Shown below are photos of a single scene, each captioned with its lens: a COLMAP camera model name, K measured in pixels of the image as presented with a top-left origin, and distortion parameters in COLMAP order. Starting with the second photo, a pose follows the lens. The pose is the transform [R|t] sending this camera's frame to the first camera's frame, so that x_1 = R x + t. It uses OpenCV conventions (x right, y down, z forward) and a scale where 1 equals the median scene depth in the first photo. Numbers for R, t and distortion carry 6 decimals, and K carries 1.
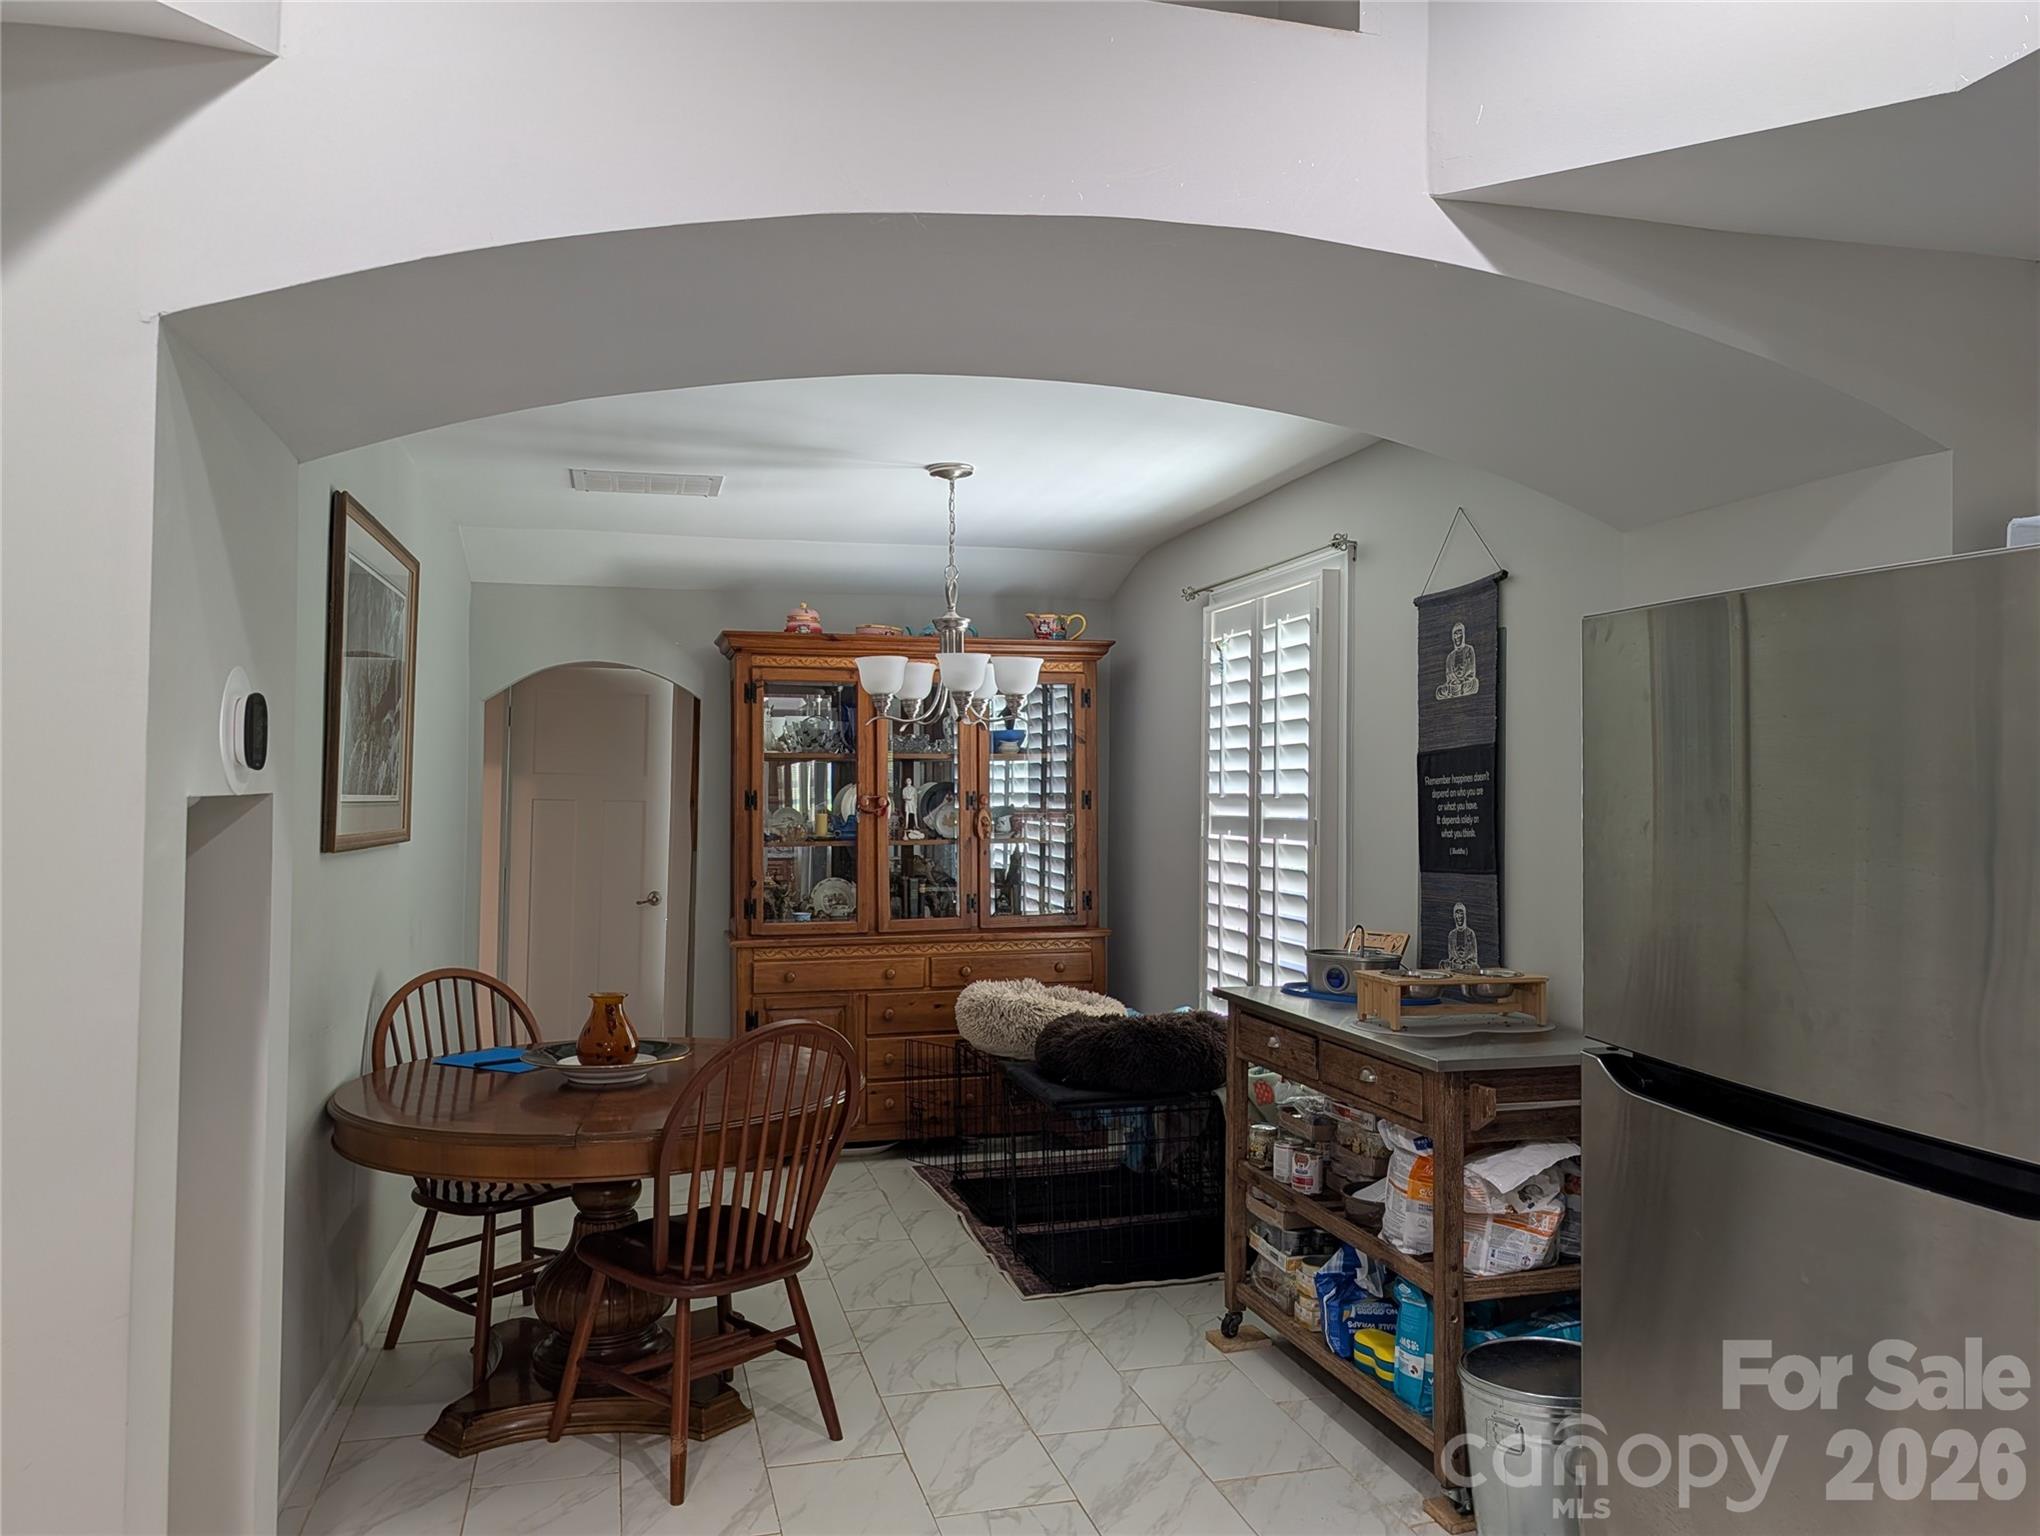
lens RADIAL K [[1476.3, 0, 1012.7], [0, 1476.3, 765.9], [0, 0, 1]] dist [0.020401, -0.023744]
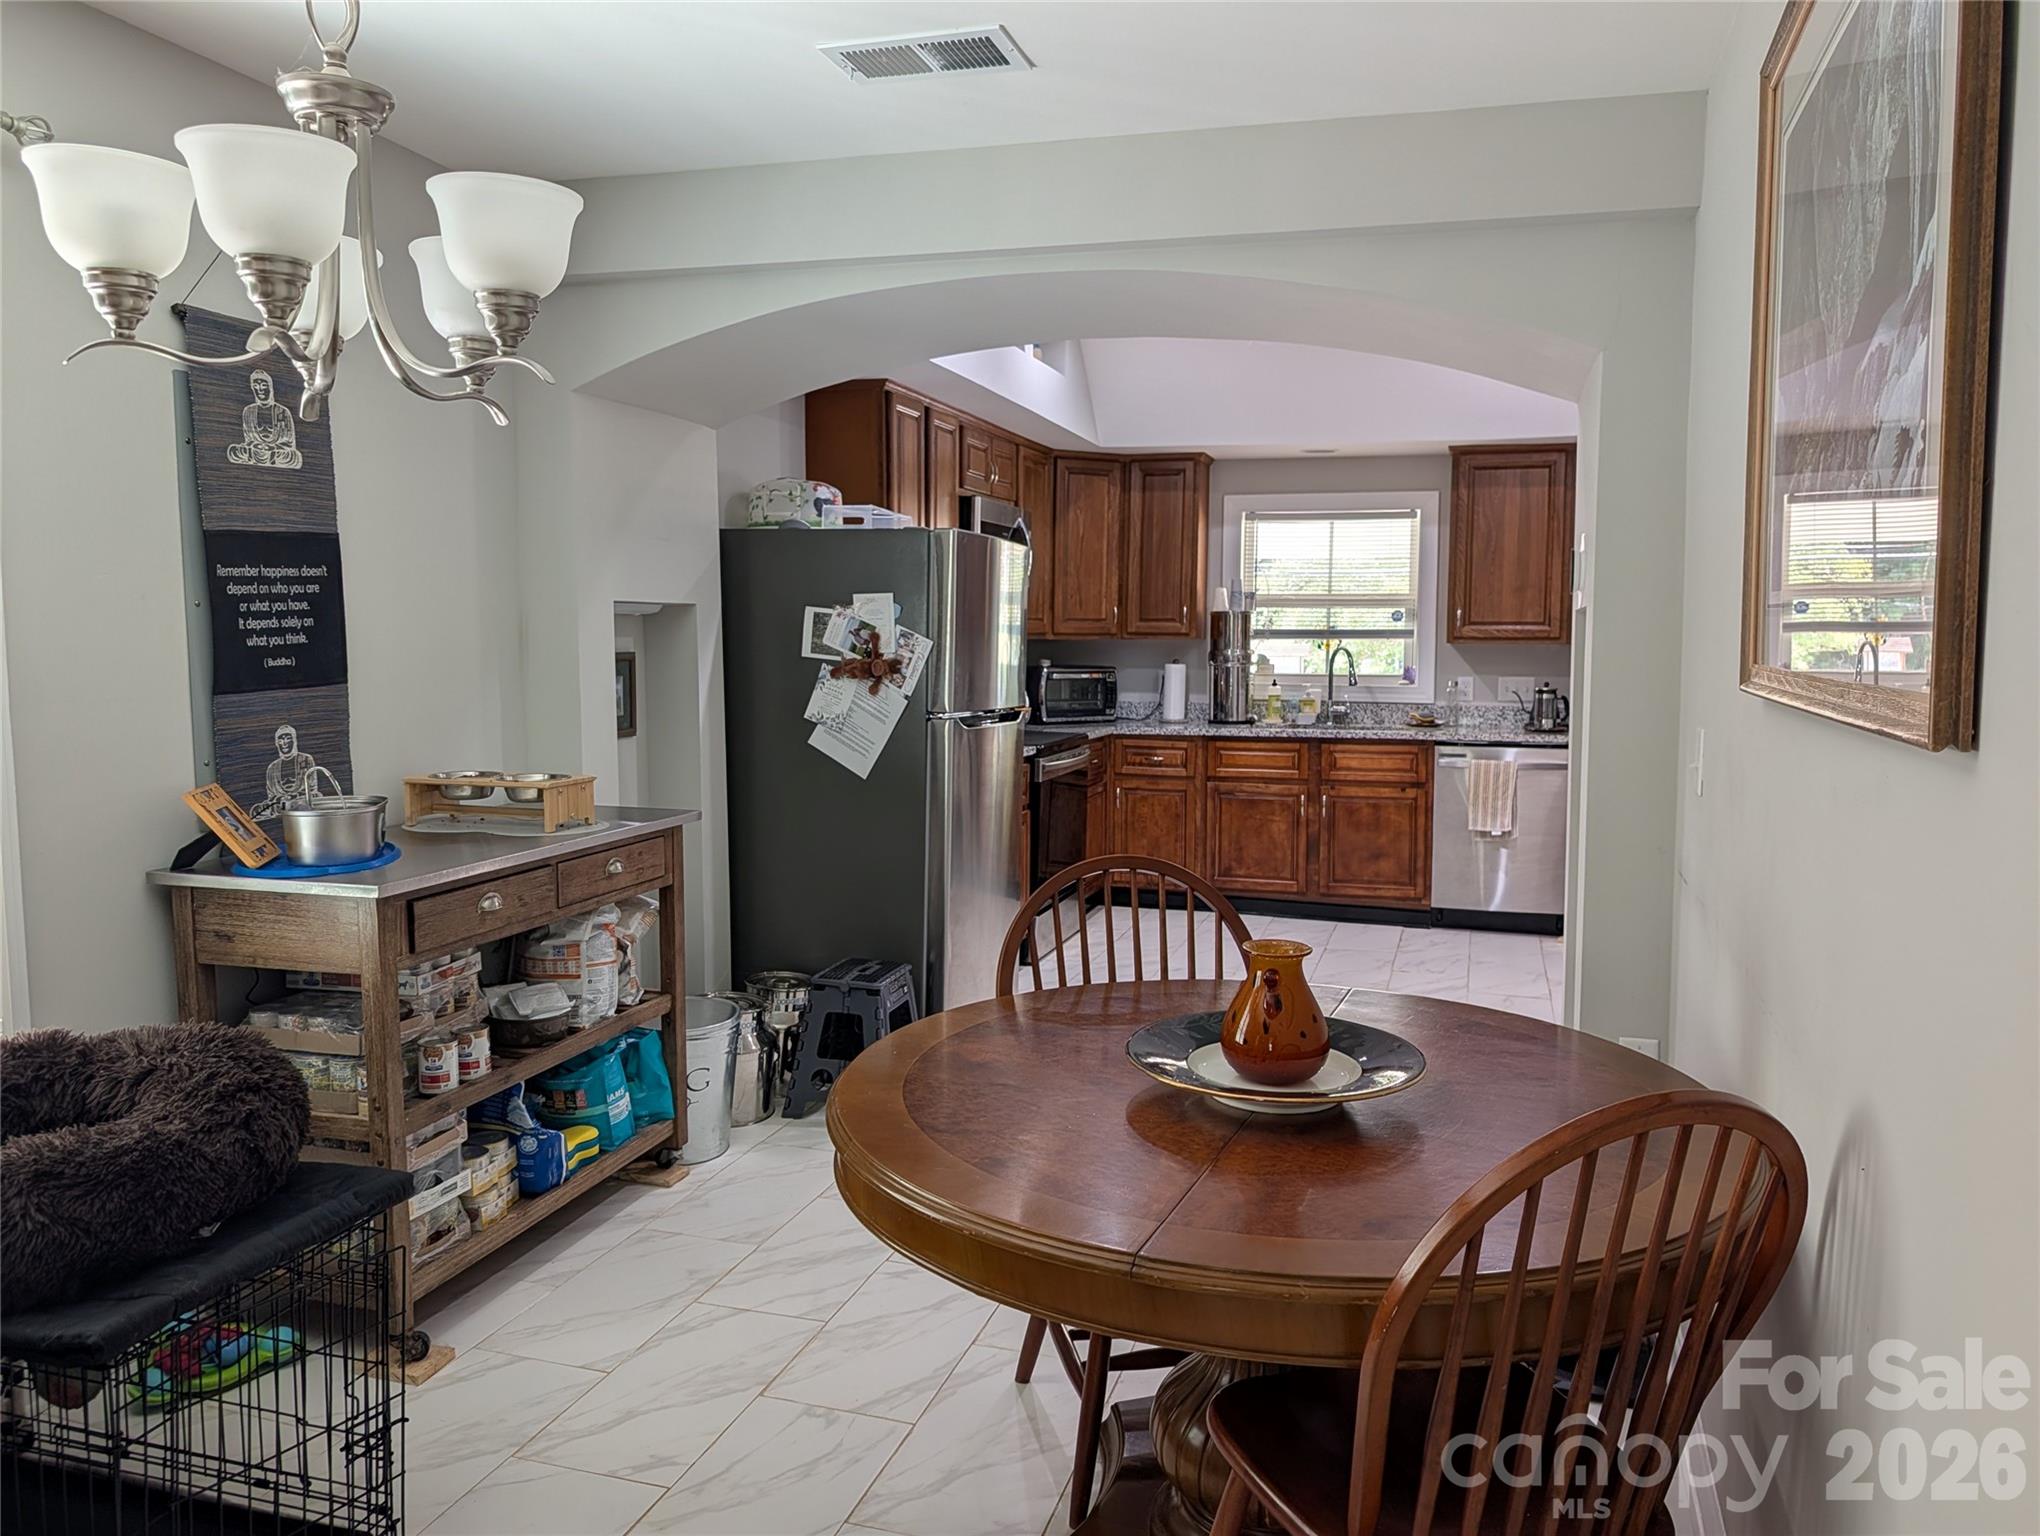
lens RADIAL K [[1476.3, 0, 1005.2], [0, 1476.3, 753.8], [0, 0, 1]] dist [0.020401, -0.023744]
pose [[-0.840171, -0.058761, 0.539129, -0.467755], [-0.024182, 0.997183, 0.071000, 0.040787], [-0.541783, 0.046614, -0.839225, 1.466666]]
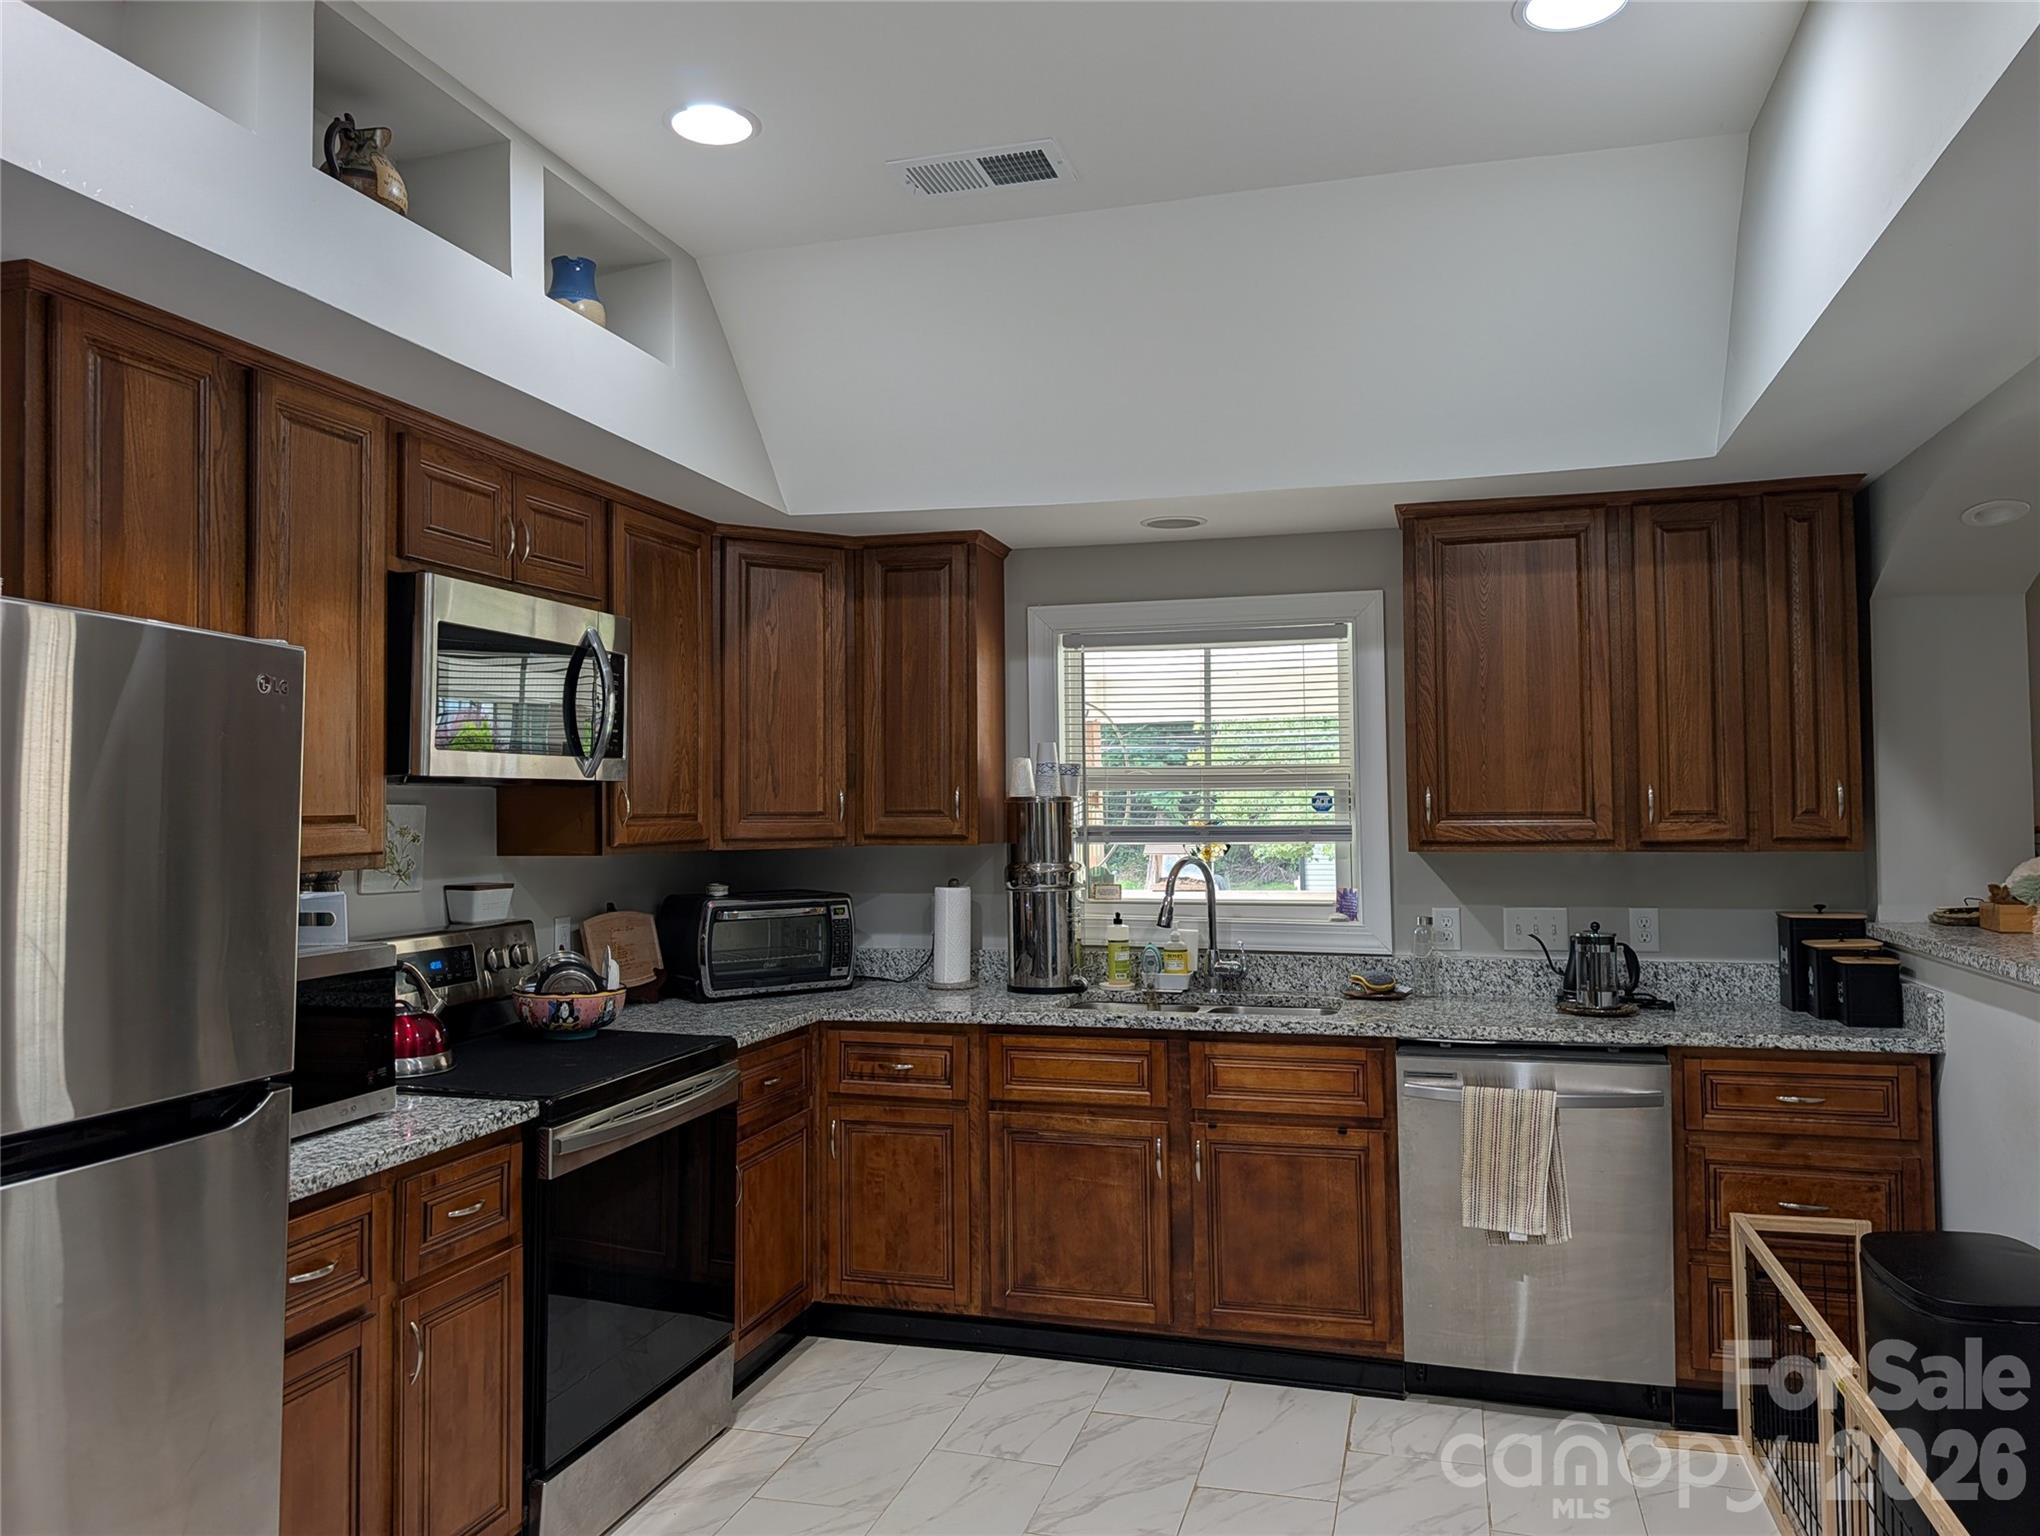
lens RADIAL K [[1476.3, 0, 1020.8], [0, 1476.3, 752.7], [0, 0, 1]] dist [0.020401, -0.023744]
pose [[-0.859433, 0.017898, 0.510934, -0.368865], [-0.010070, 0.998601, -0.051919, 0.027795], [-0.511149, -0.049766, -0.858050, 1.132590]]
